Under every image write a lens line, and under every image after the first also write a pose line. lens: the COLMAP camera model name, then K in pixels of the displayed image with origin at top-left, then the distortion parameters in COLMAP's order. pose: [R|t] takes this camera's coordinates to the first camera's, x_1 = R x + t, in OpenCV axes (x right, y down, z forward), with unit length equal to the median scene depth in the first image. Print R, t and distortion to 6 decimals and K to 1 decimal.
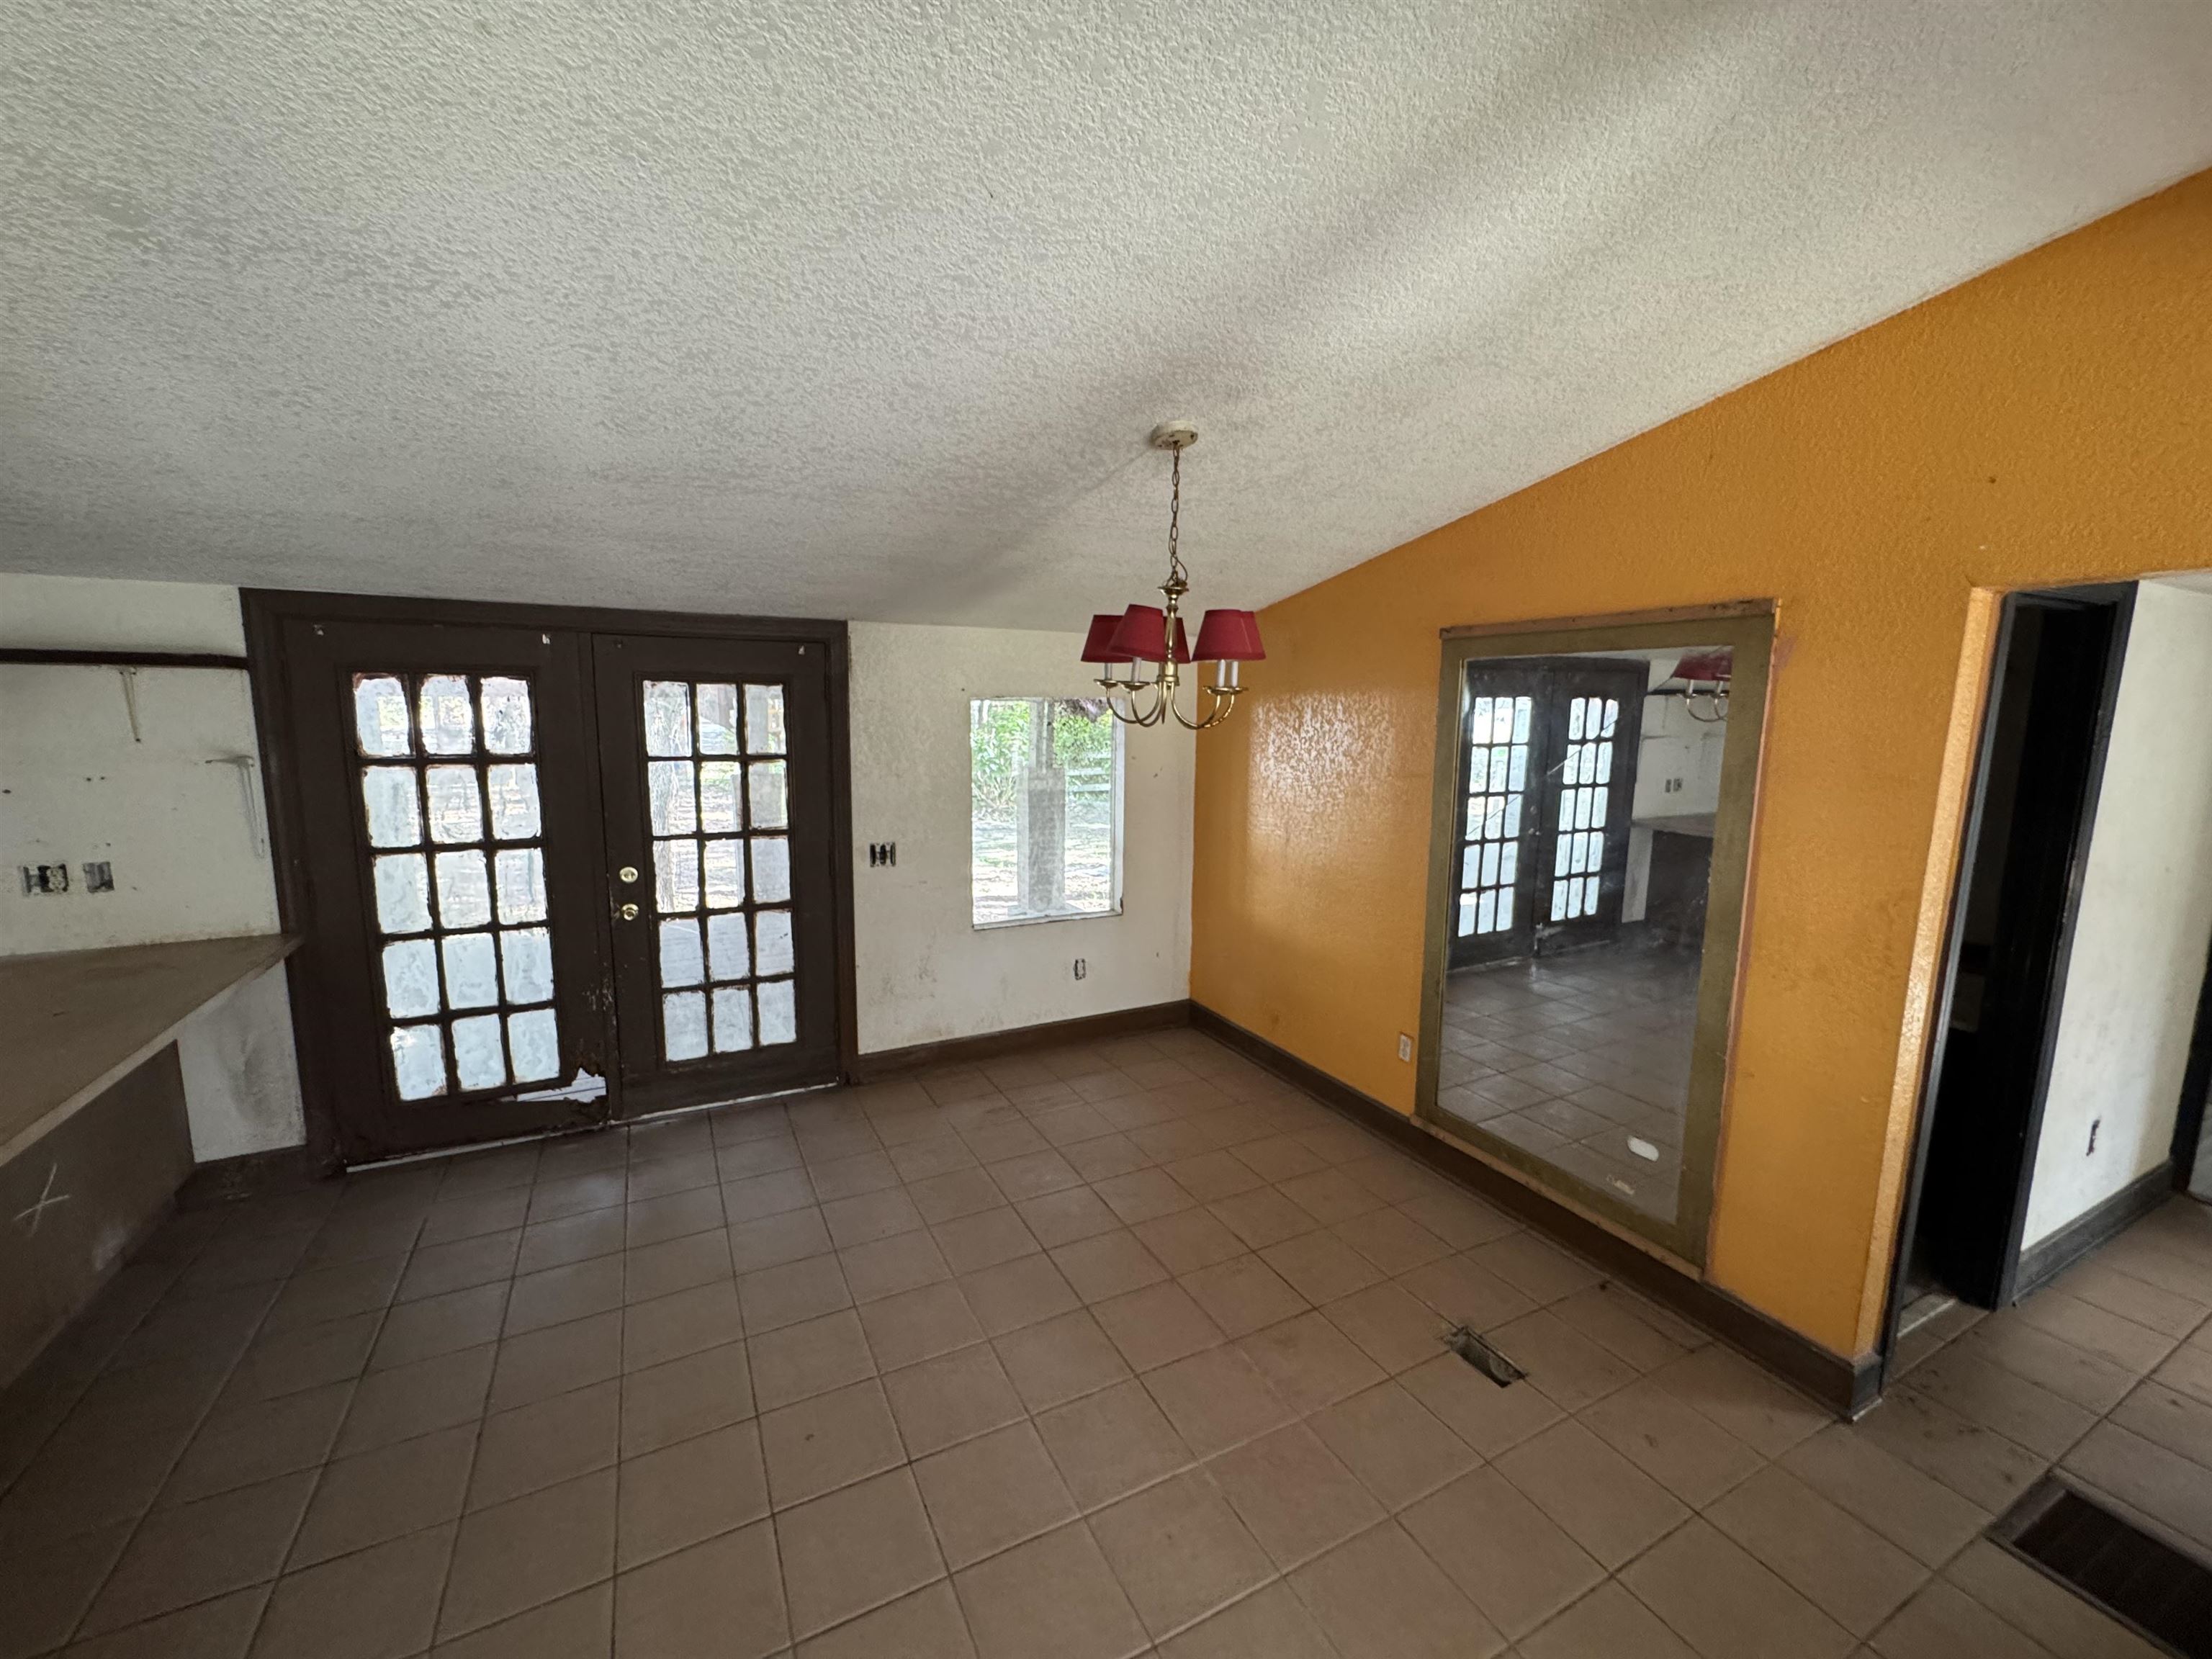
lens RADIAL K [[884.8, 0, 1099.7], [0, 884.8, 831.2], [0, 0, 1]] dist [-0.002480, 0.000724]
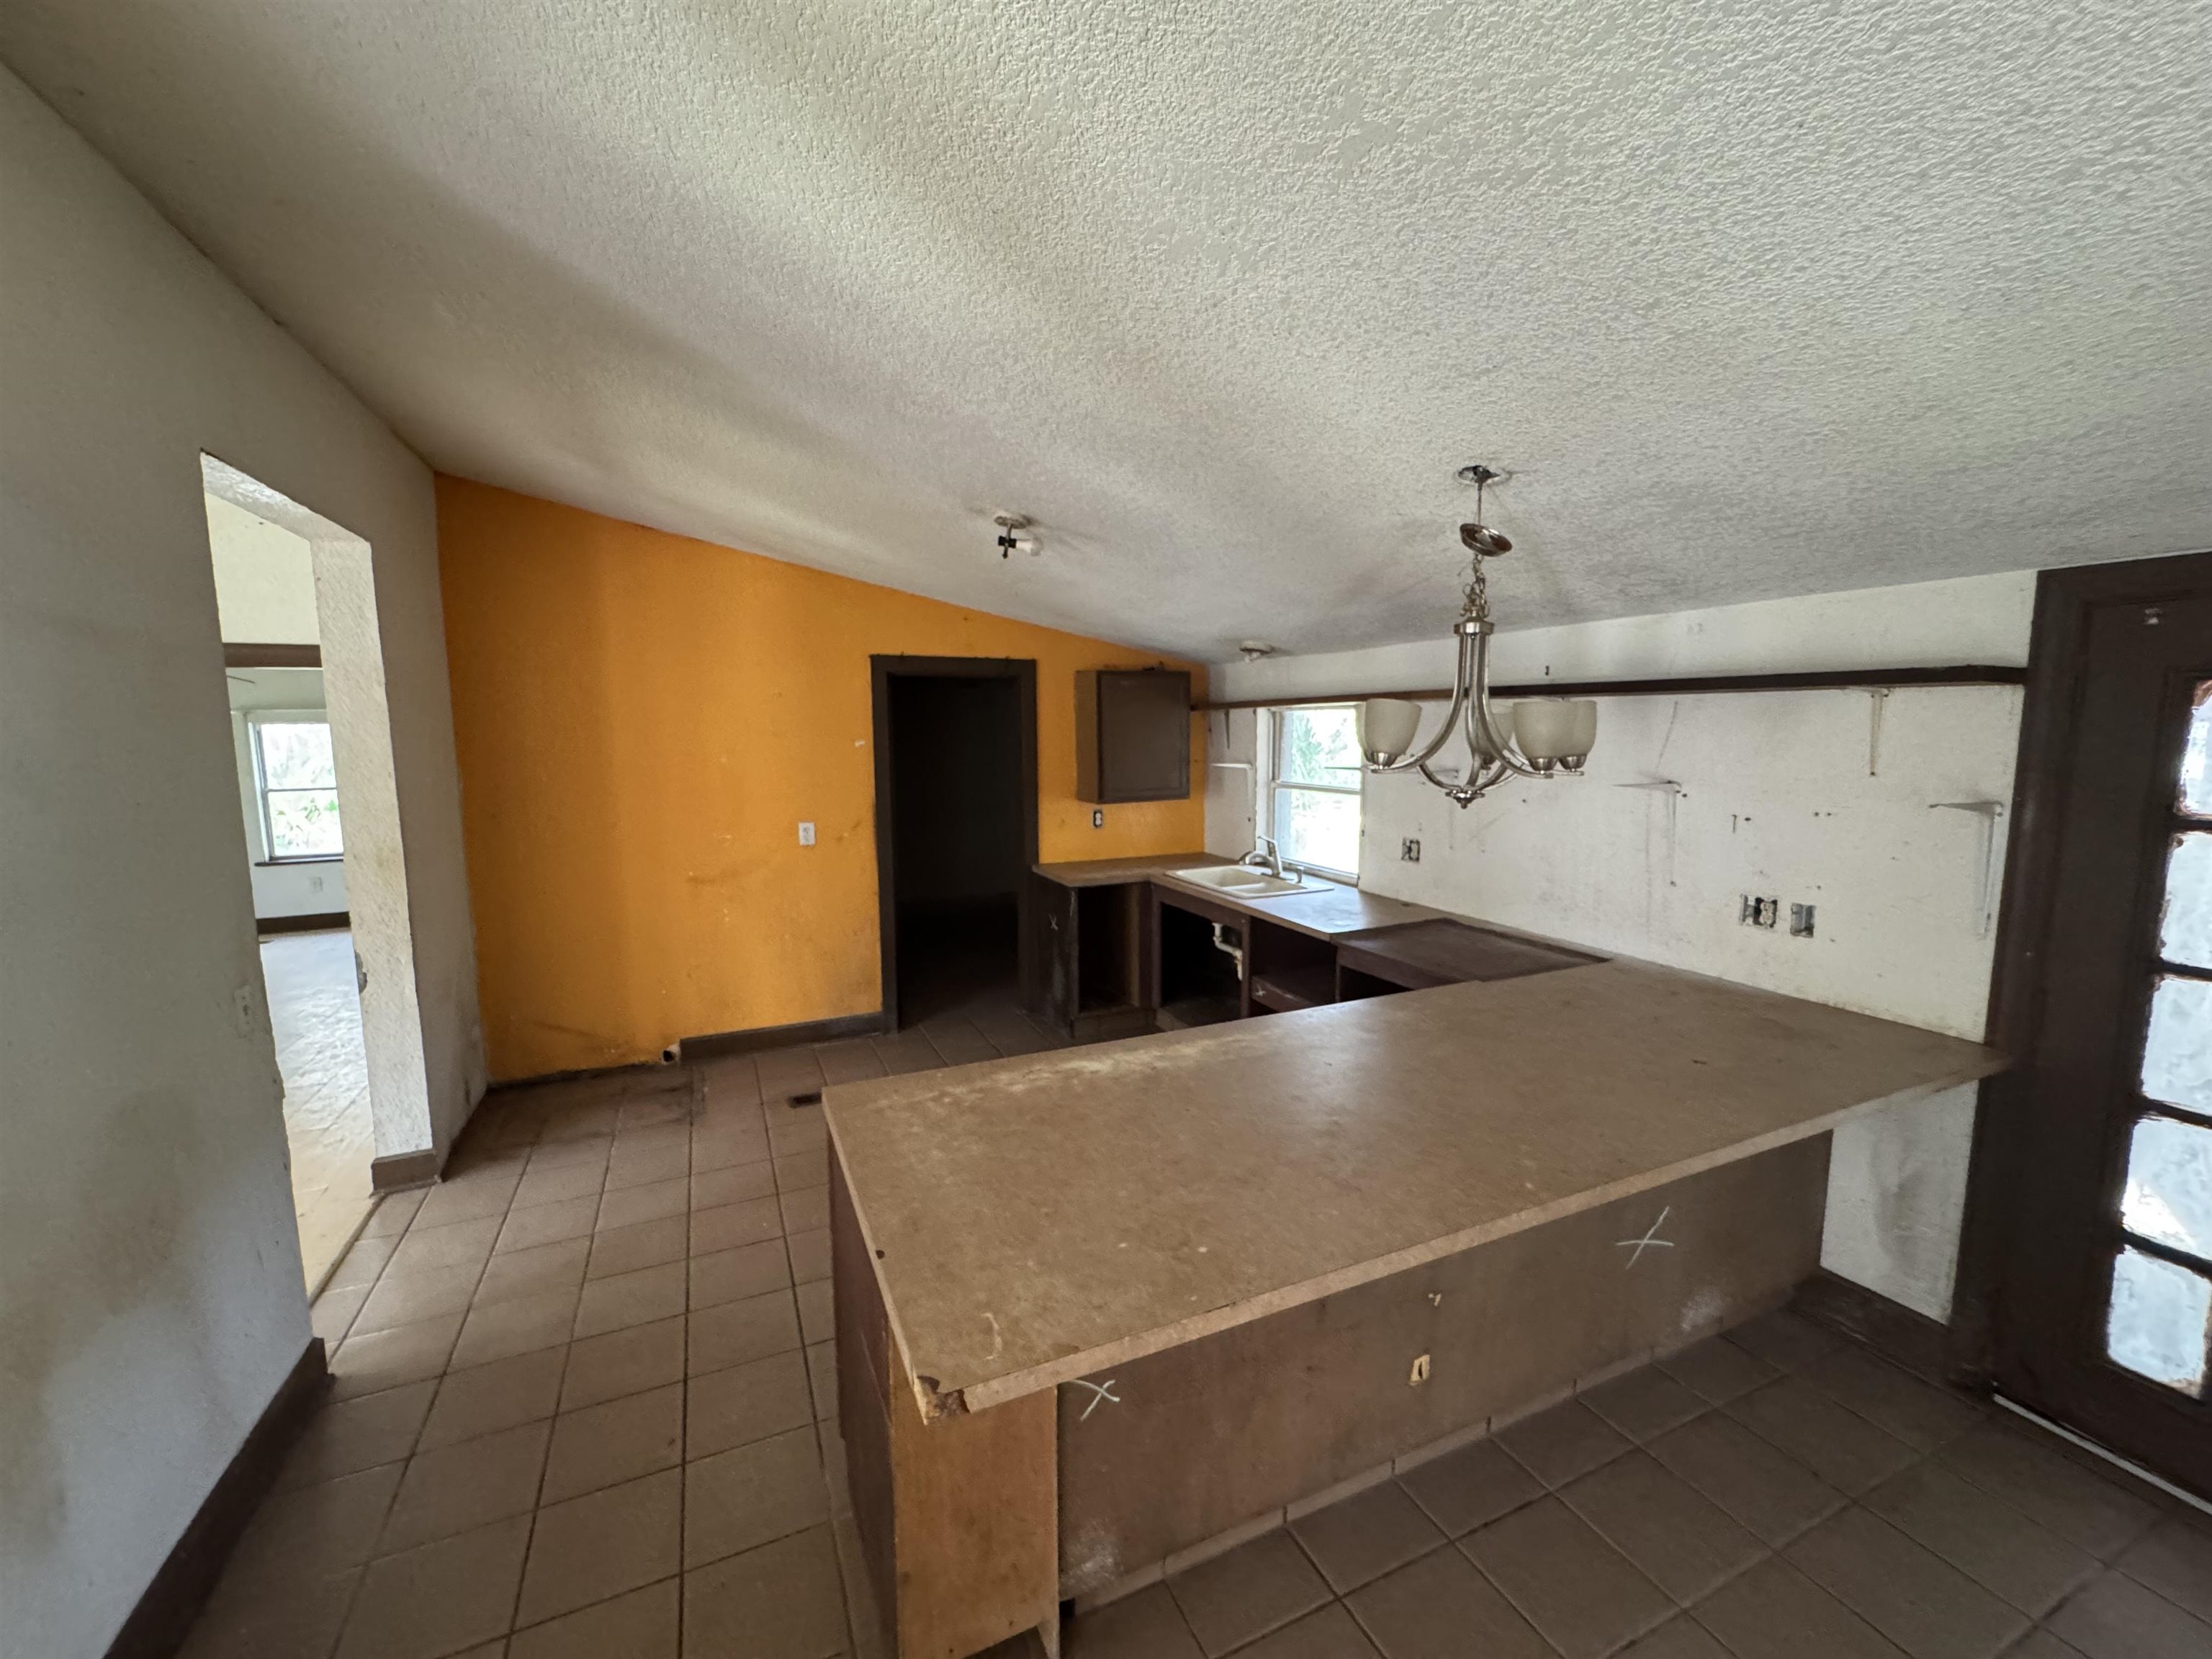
lens RADIAL K [[884.8, 0, 1103.4], [0, 884.8, 828.6], [0, 0, 1]] dist [-0.002480, 0.000724]
pose [[-0.057602, 0.112730, -0.991955, -0.185609], [-0.130032, 0.984293, 0.119410, -0.054743], [0.989835, 0.135864, -0.042039, 0.296156]]
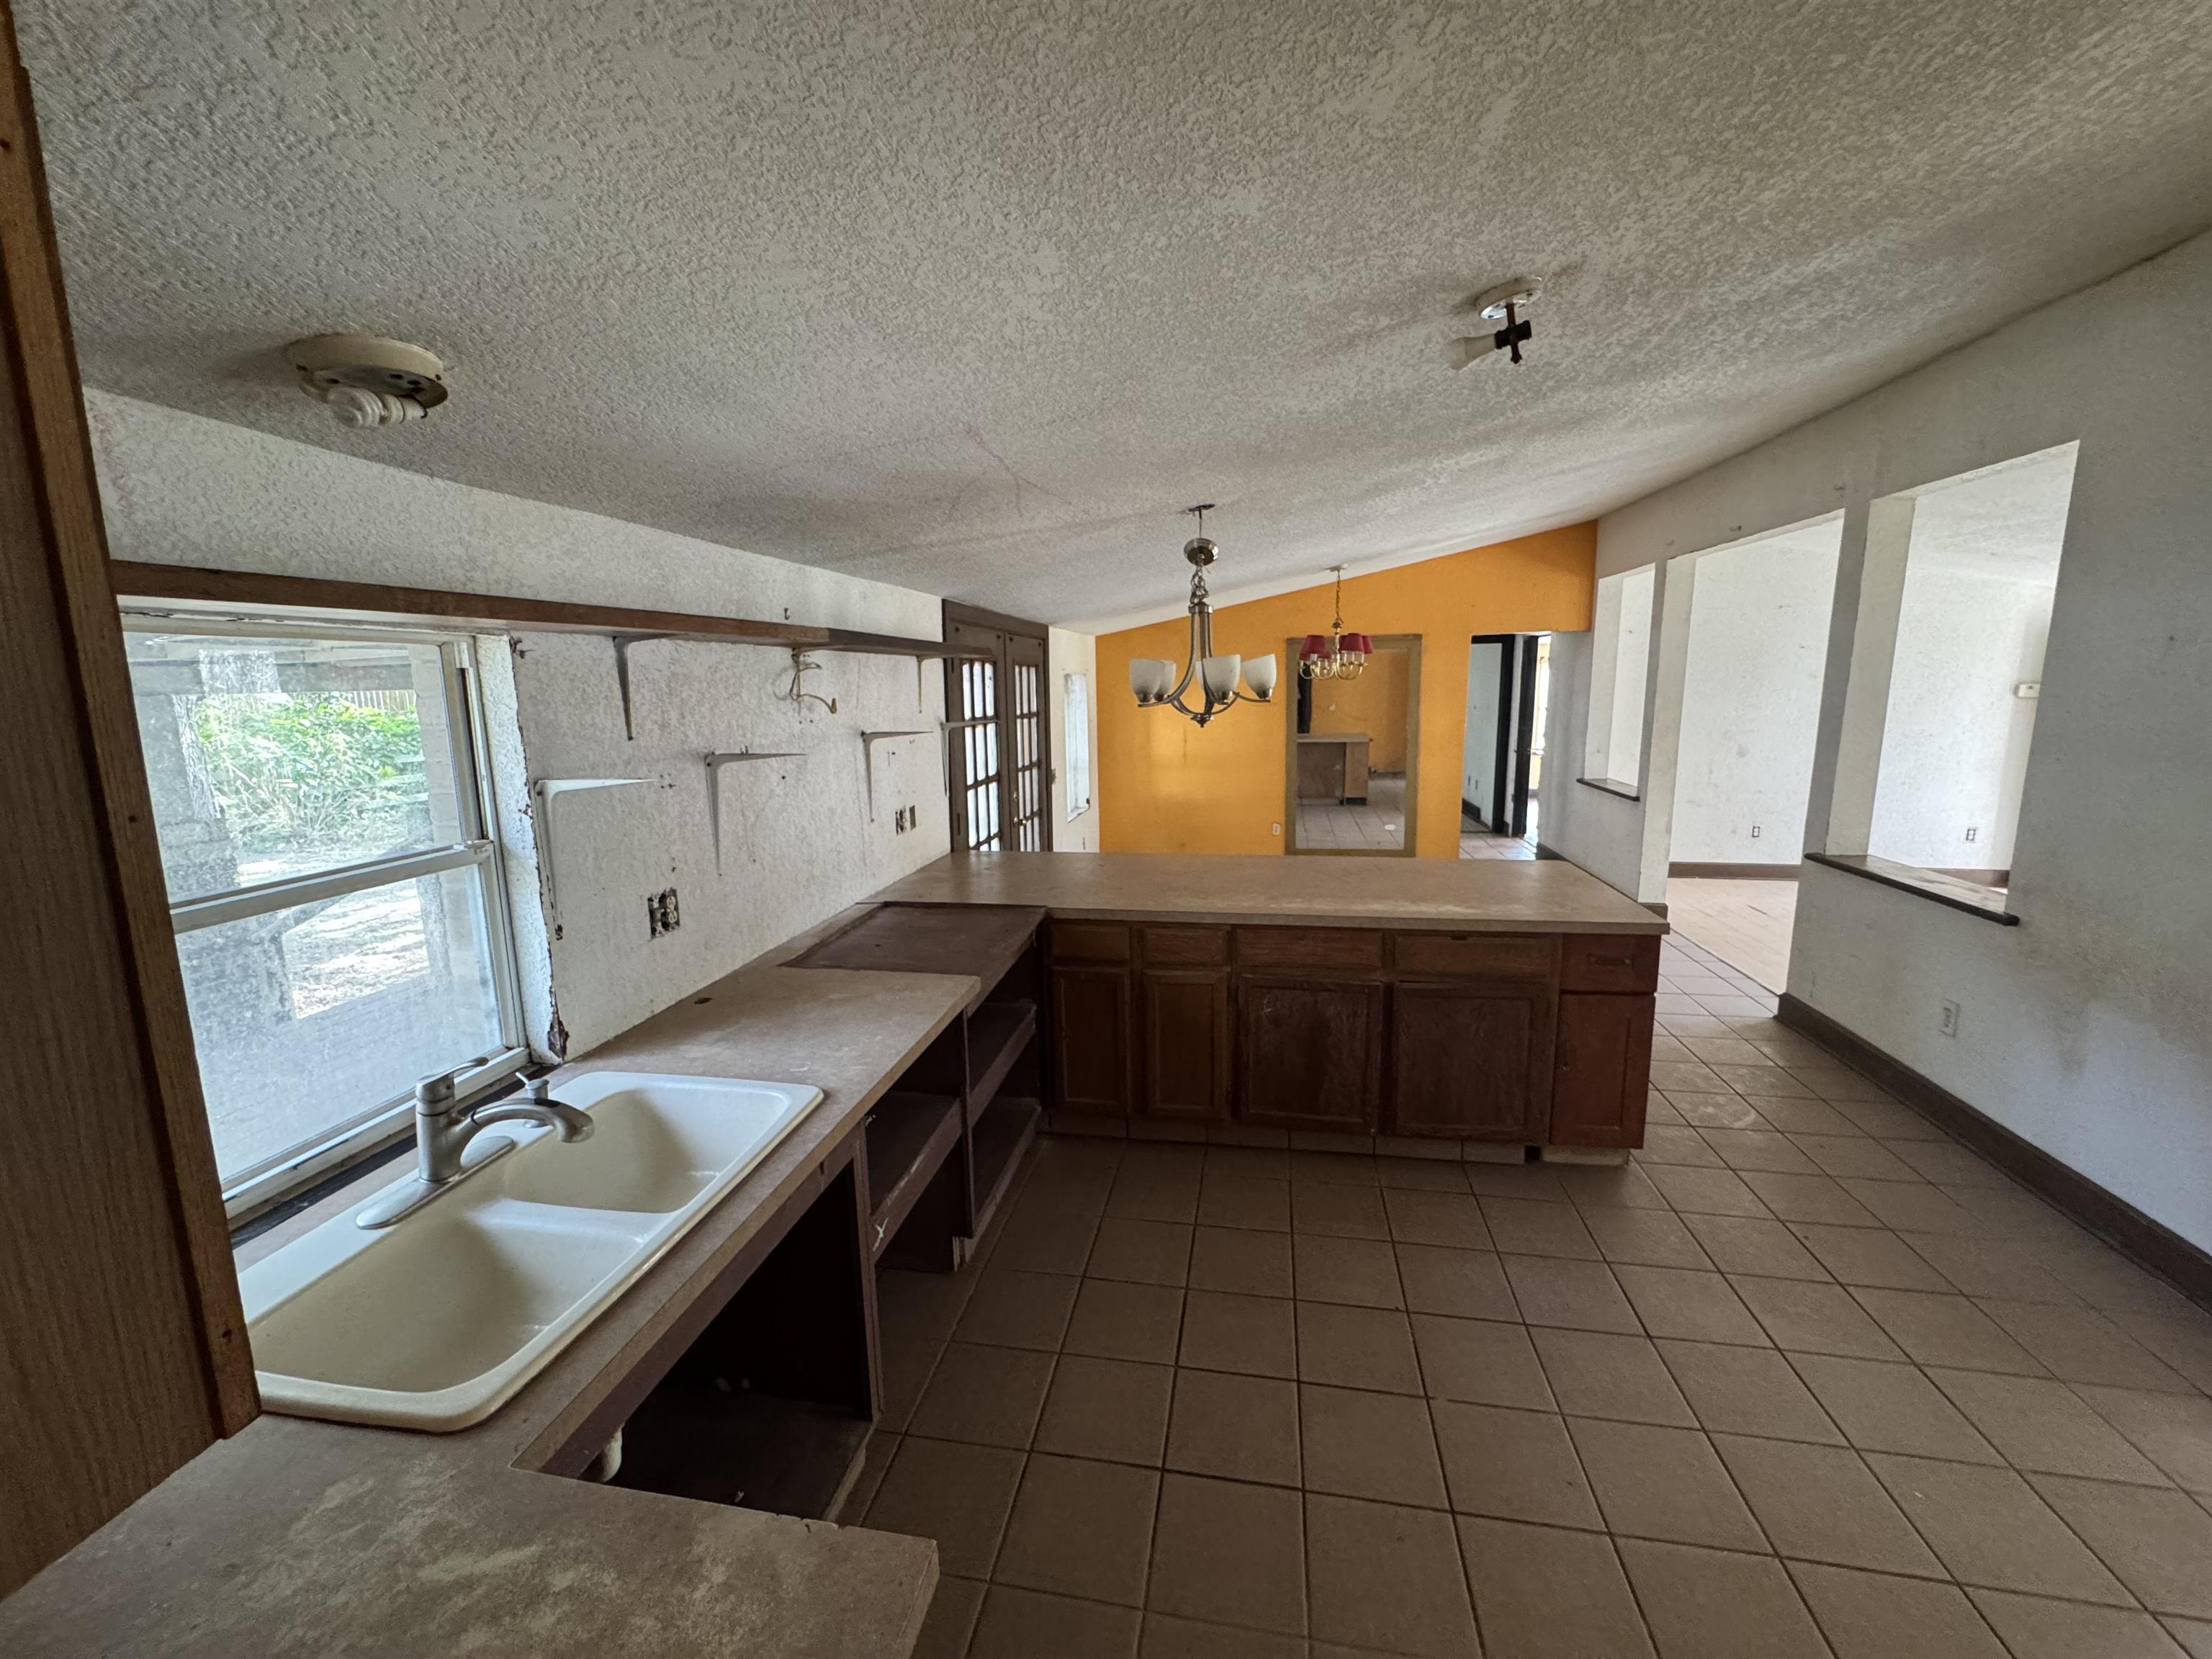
lens RADIAL K [[884.8, 0, 1106.2], [0, 884.8, 824.2], [0, 0, 1]] dist [-0.002480, 0.000724]
pose [[0.608681, -0.139734, 0.781013, -1.872360], [0.123289, 0.989070, 0.080873, -0.008471], [-0.783777, 0.047065, 0.619256, -0.026993]]
